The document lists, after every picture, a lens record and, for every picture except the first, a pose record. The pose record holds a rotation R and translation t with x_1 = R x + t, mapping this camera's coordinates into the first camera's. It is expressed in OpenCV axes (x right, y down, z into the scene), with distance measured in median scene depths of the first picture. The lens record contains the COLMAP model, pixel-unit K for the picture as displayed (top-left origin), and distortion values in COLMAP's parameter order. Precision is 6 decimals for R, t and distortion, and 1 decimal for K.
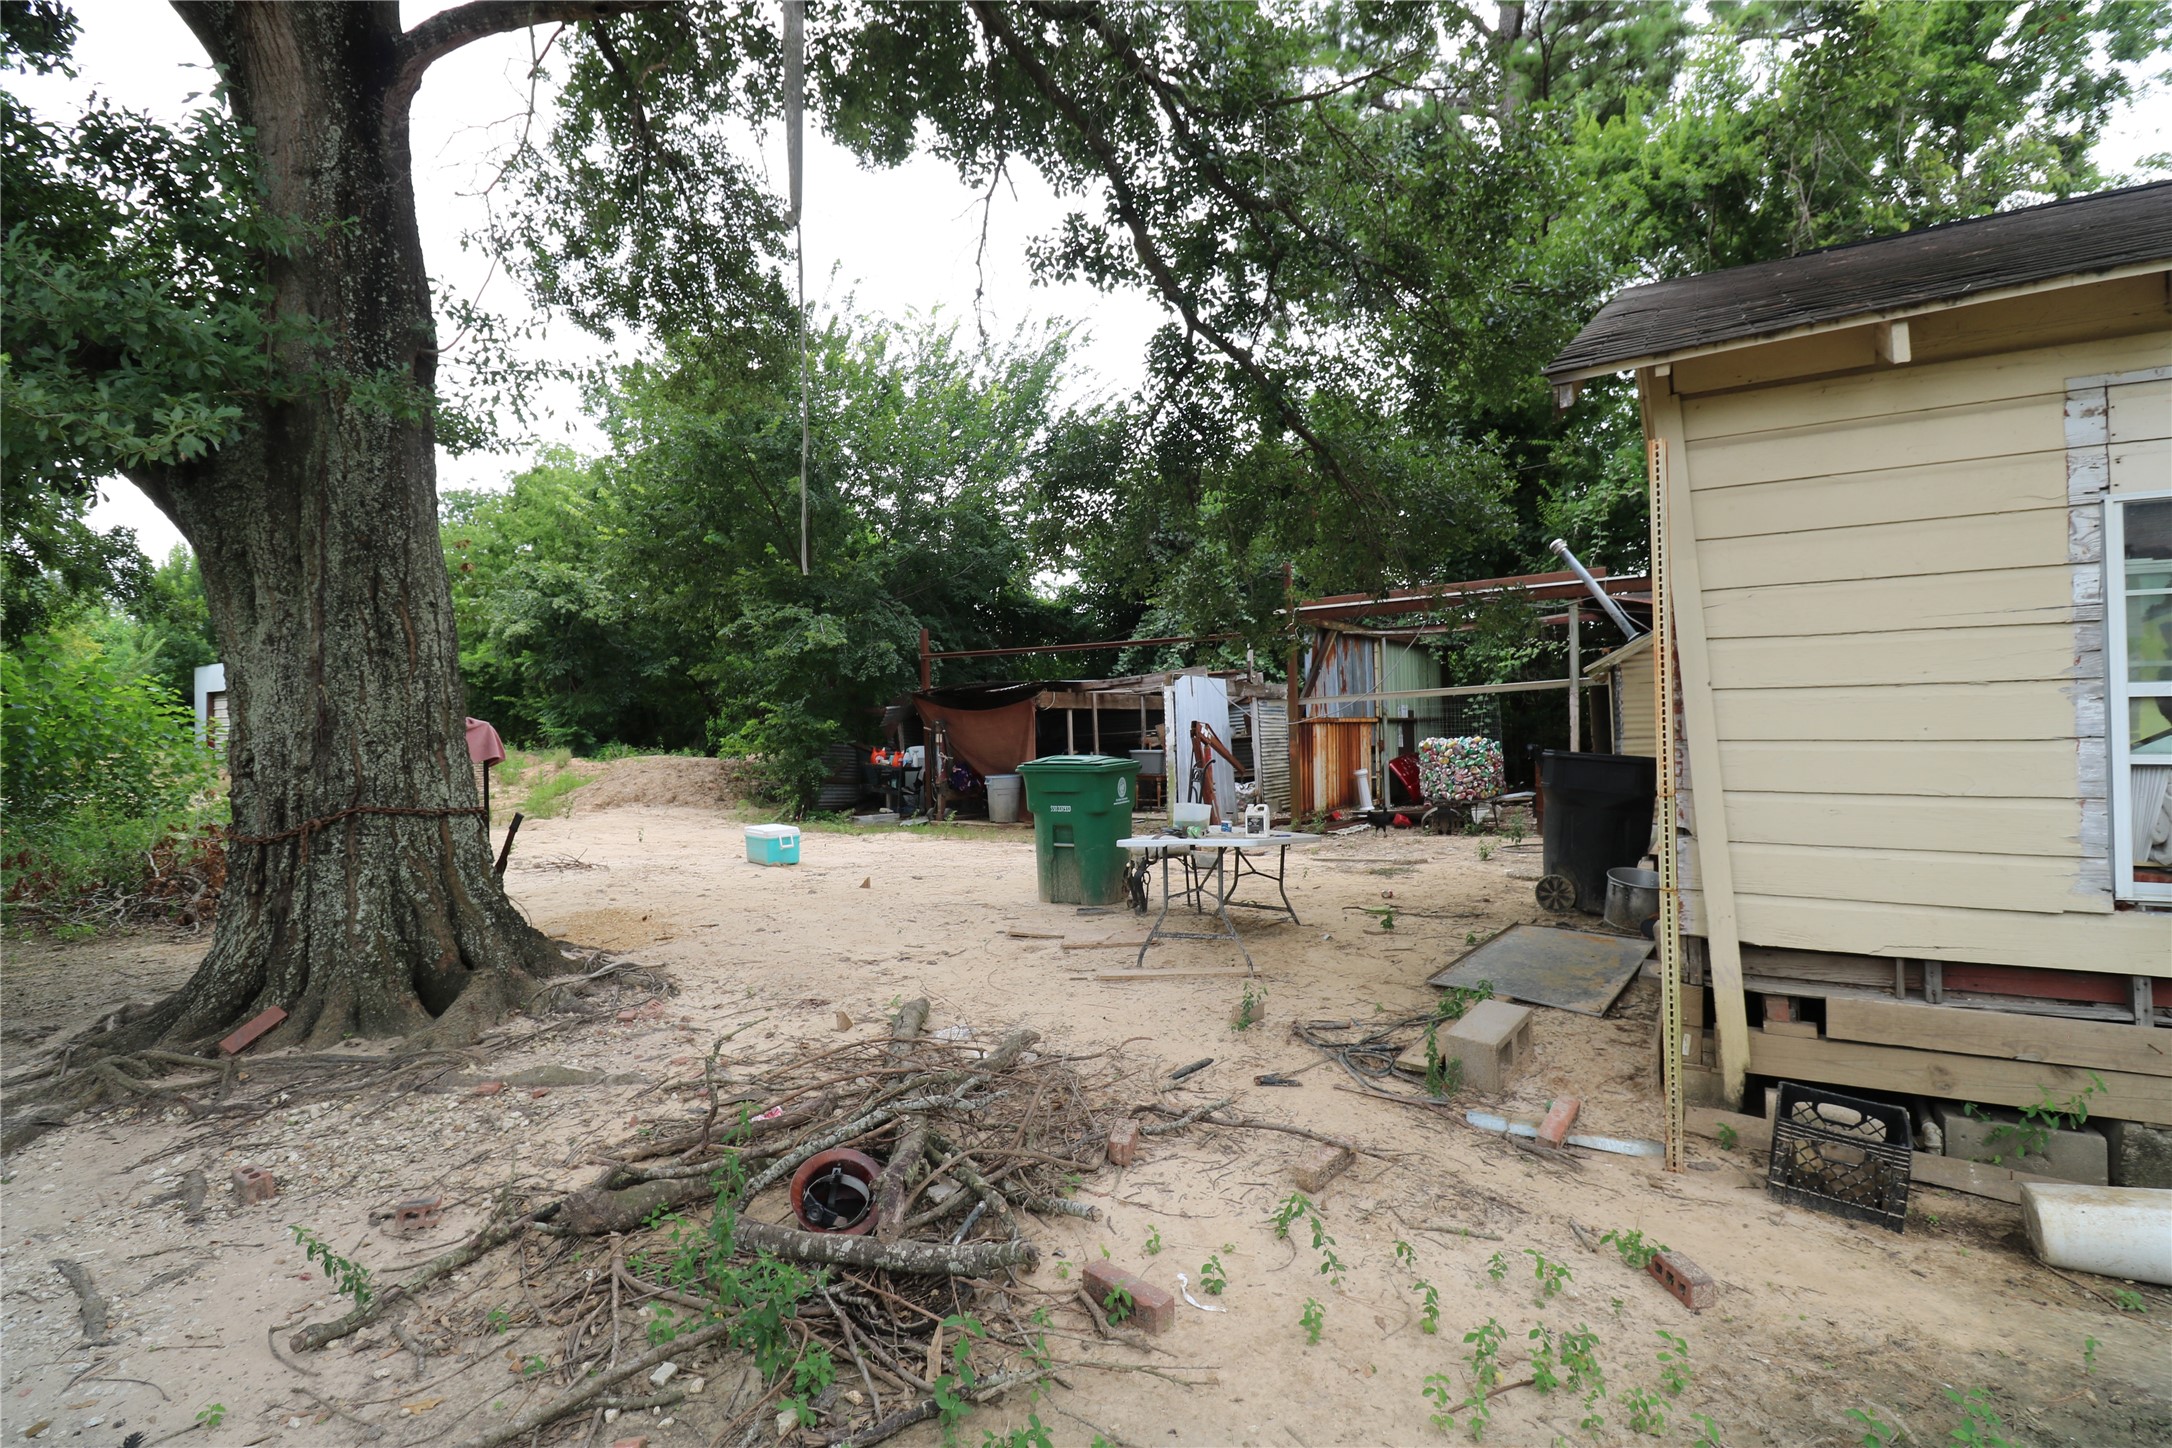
lens RADIAL K [[1032.2, 0, 1086.0], [0, 1032.2, 724.0], [0, 0, 1]] dist [0.002856, 0.000094]
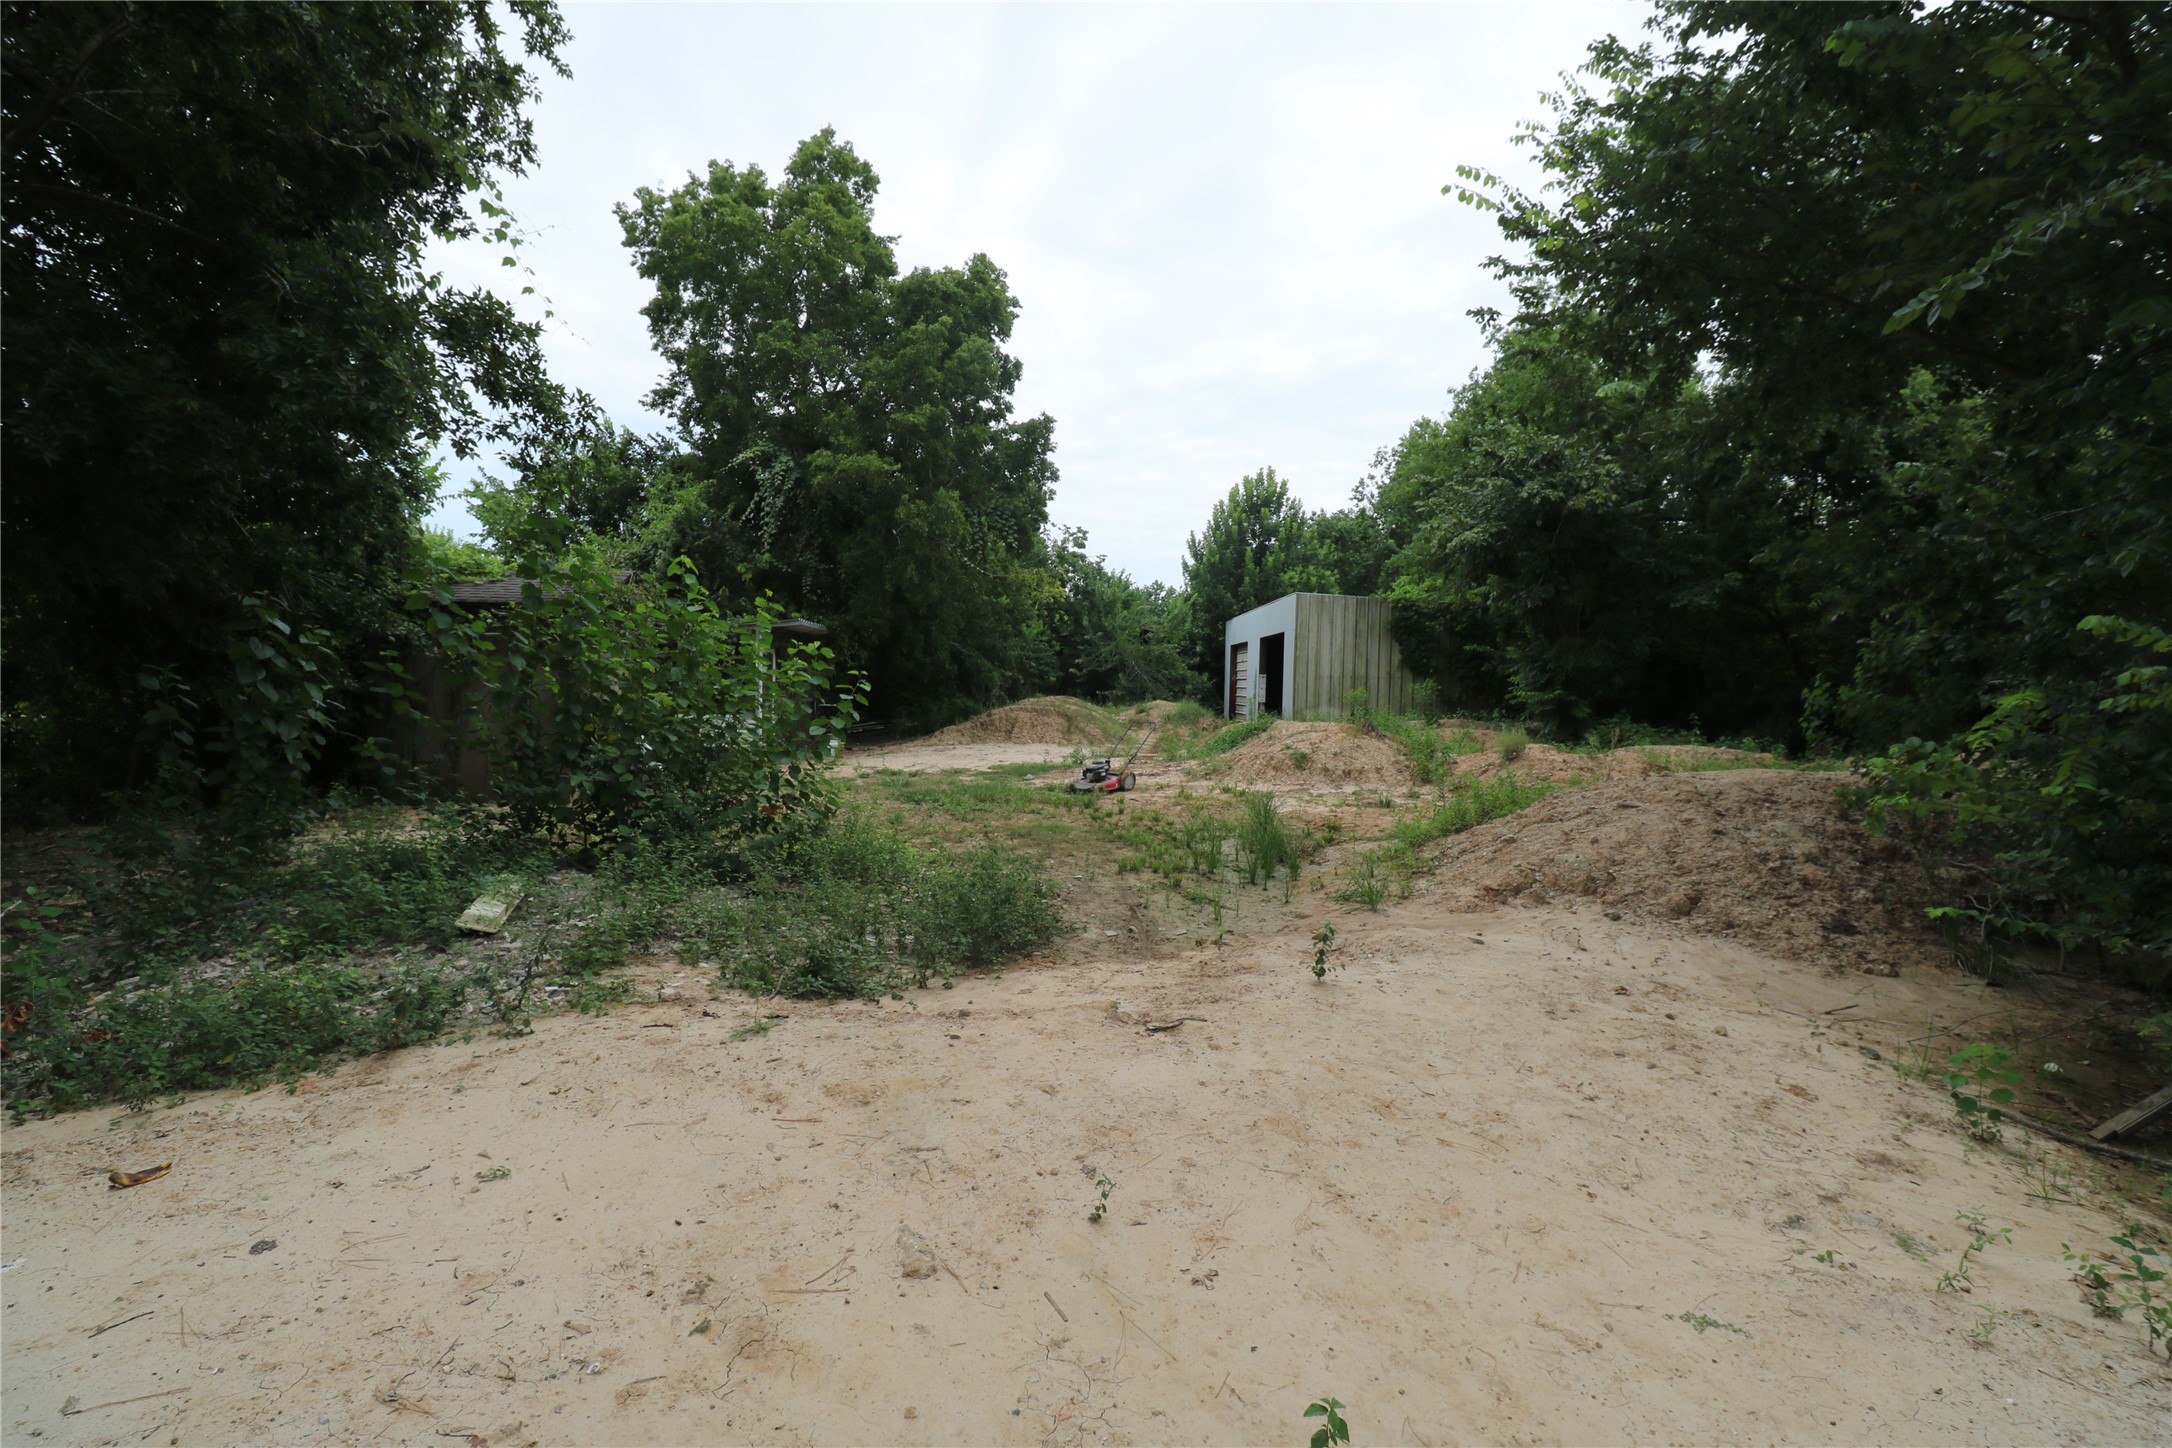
lens RADIAL K [[1011.1, 0, 1086.0], [0, 1011.1, 724.0], [0, 0, 1]] dist [-0.016828, -0.000208]
pose [[0.578286, 0.050380, -0.814277, -0.164222], [-0.015895, 0.998598, 0.050496, -0.003497], [0.815679, -0.016258, 0.578276, 0.424629]]
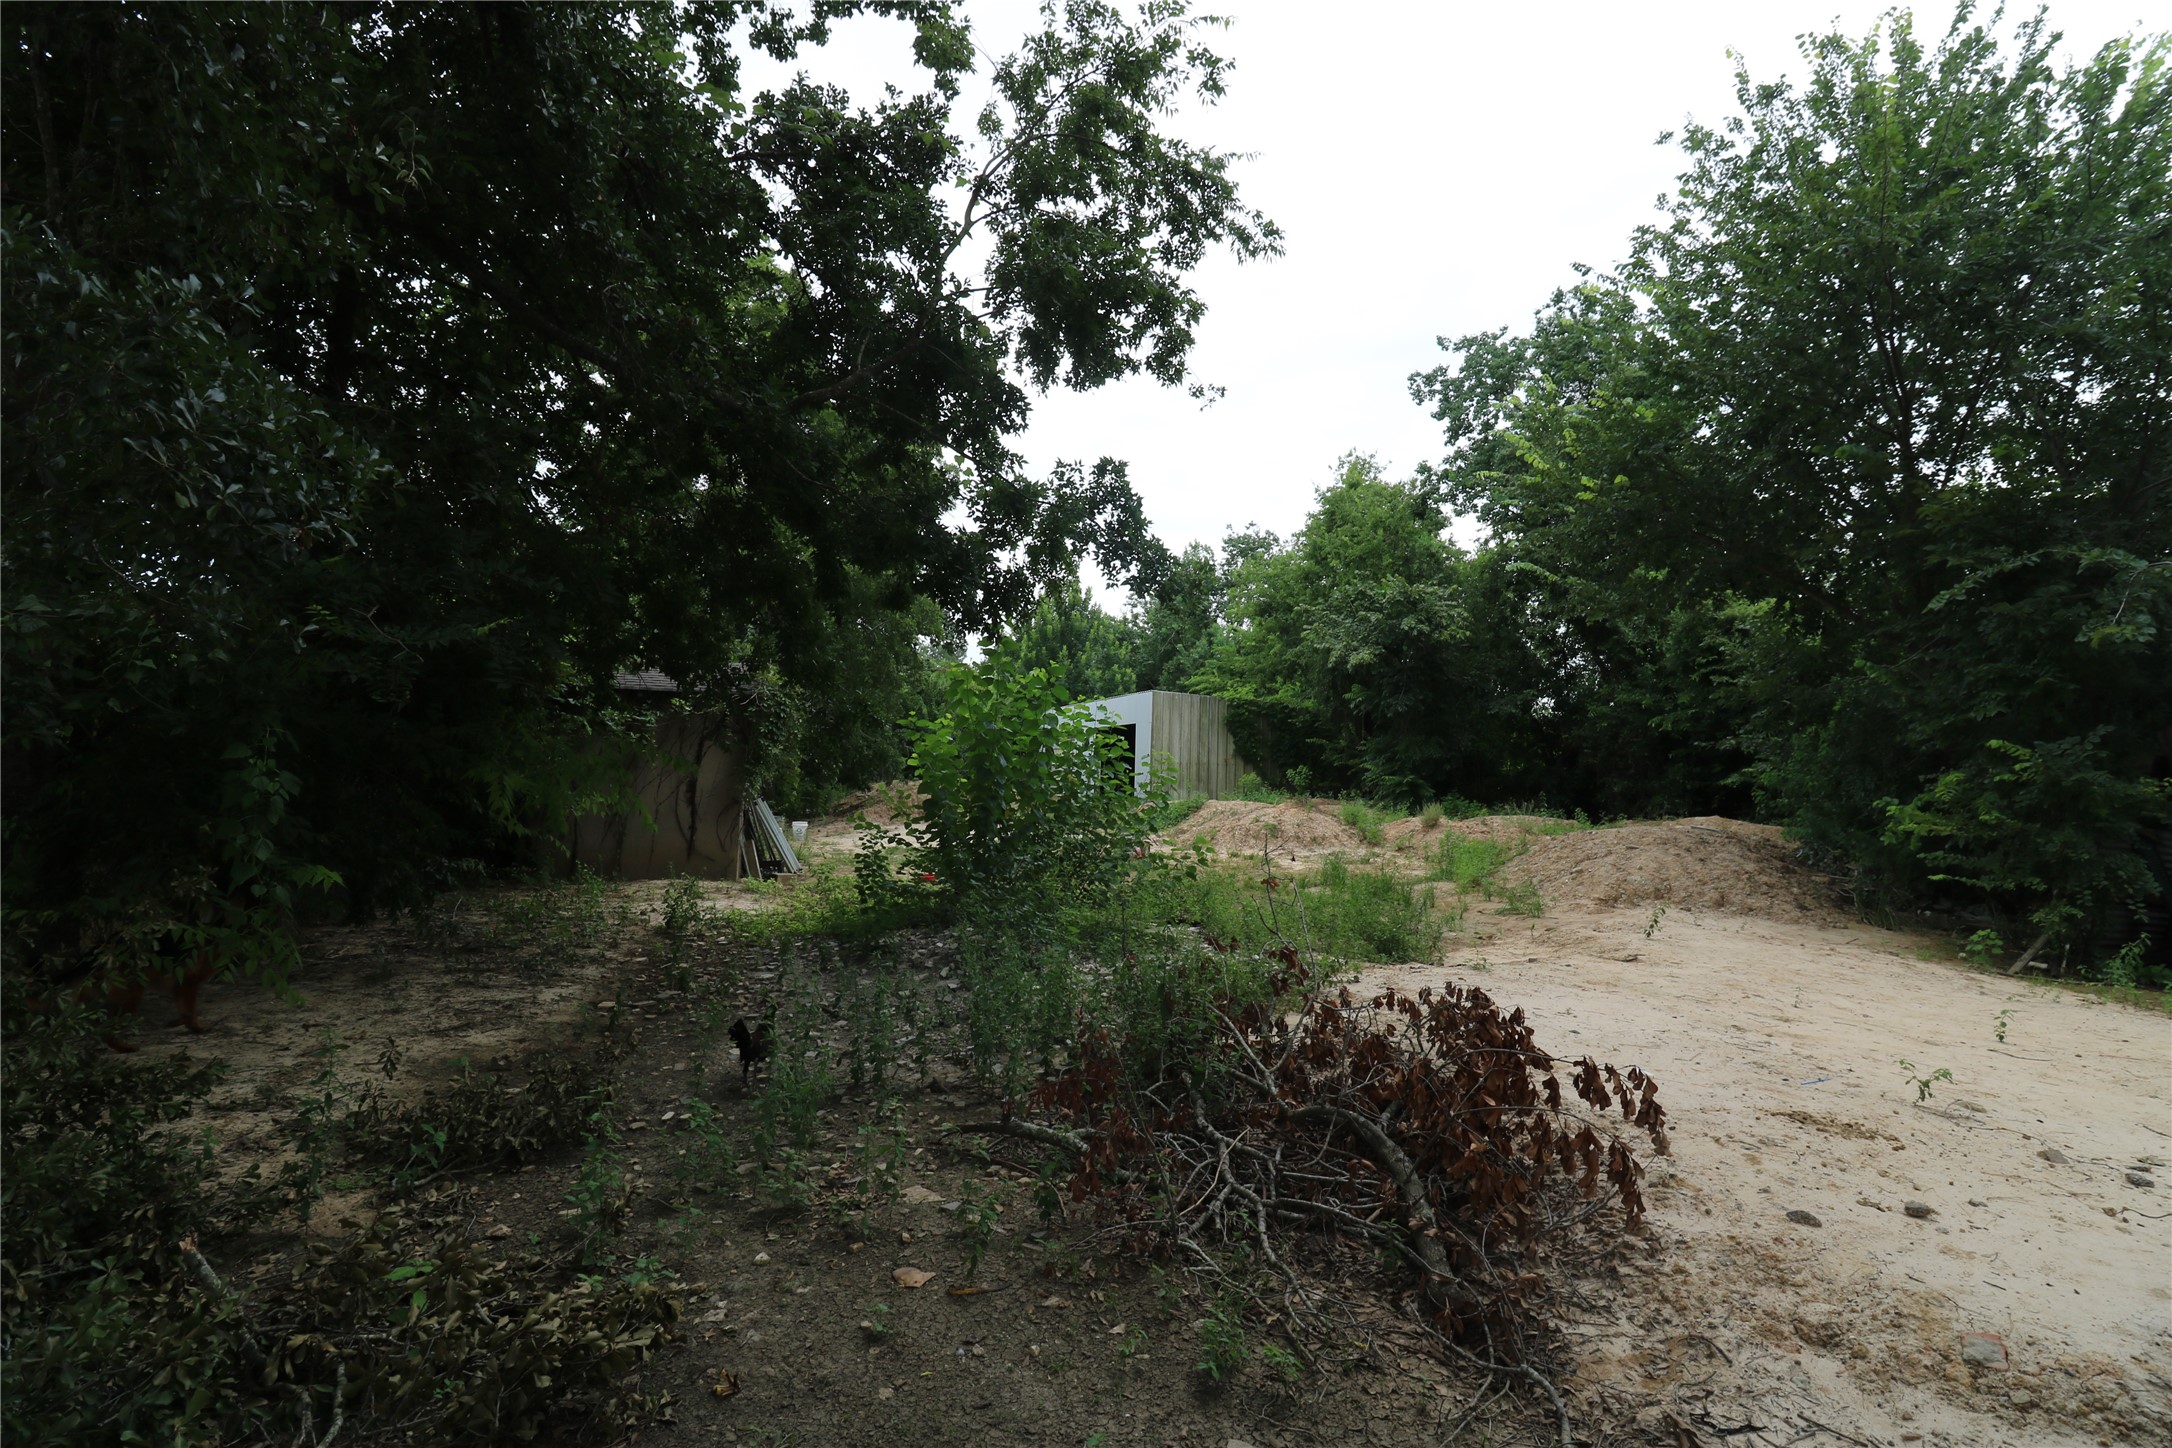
lens RADIAL K [[1011.1, 0, 1086.0], [0, 1011.1, 724.0], [0, 0, 1]] dist [-0.016828, -0.000208]
pose [[0.804599, -0.006648, -0.593781, -0.236758], [-0.021181, 0.998980, -0.039885, -0.000394], [0.593440, 0.044668, 0.803637, 0.204763]]
